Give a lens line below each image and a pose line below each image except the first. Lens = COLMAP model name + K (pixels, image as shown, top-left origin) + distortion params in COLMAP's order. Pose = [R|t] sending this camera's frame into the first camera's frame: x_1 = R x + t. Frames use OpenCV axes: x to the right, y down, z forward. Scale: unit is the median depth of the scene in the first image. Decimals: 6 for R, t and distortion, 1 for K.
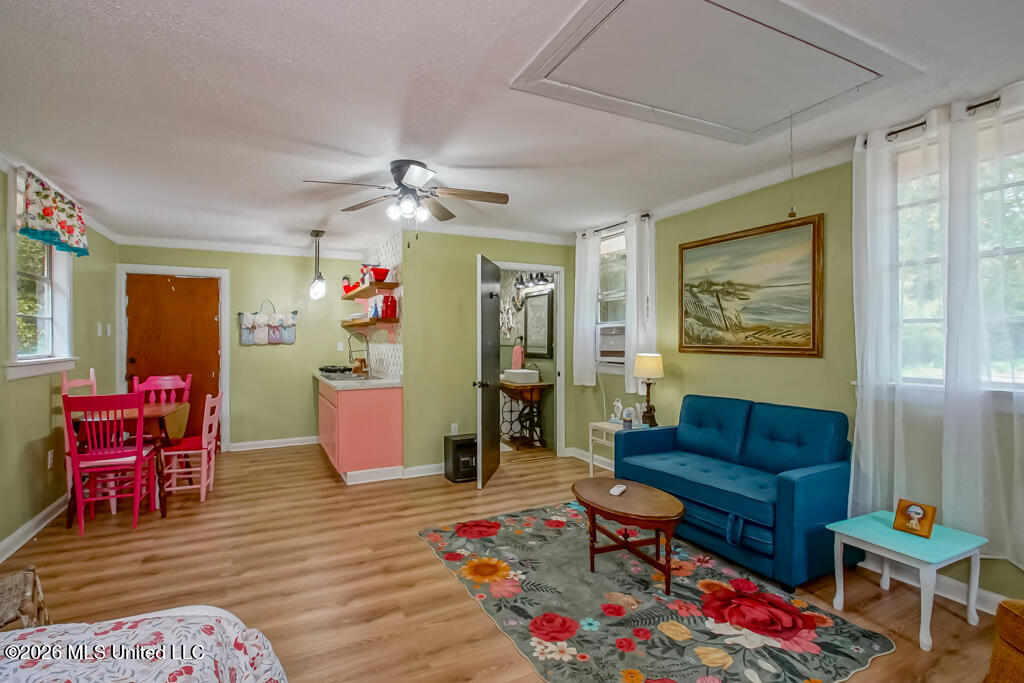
lens RADIAL K [[492.3, 0, 516.7], [0, 492.3, 338.2], [0, 0, 1]] dist [0.005291, -0.000373]
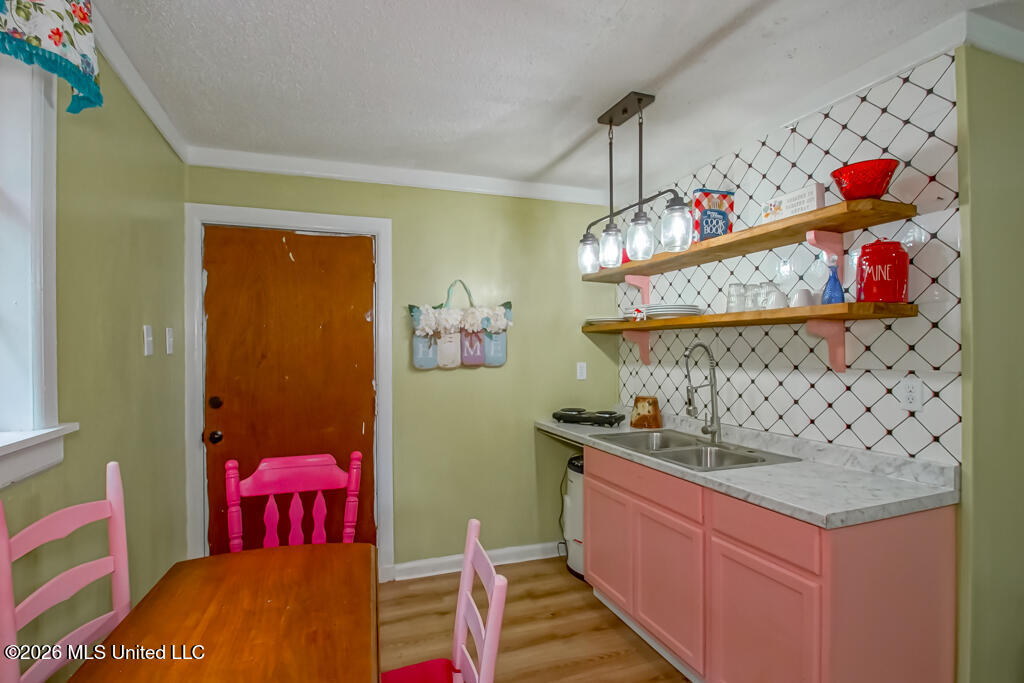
lens RADIAL K [[492.3, 0, 506.2], [0, 492.3, 348.7], [0, 0, 1]] dist [0.005291, -0.000373]
pose [[0.994289, -0.004466, -0.106625, -0.436281], [0.004420, 0.999990, -0.000661, -0.007185], [0.106627, 0.000186, 0.994299, 0.540336]]
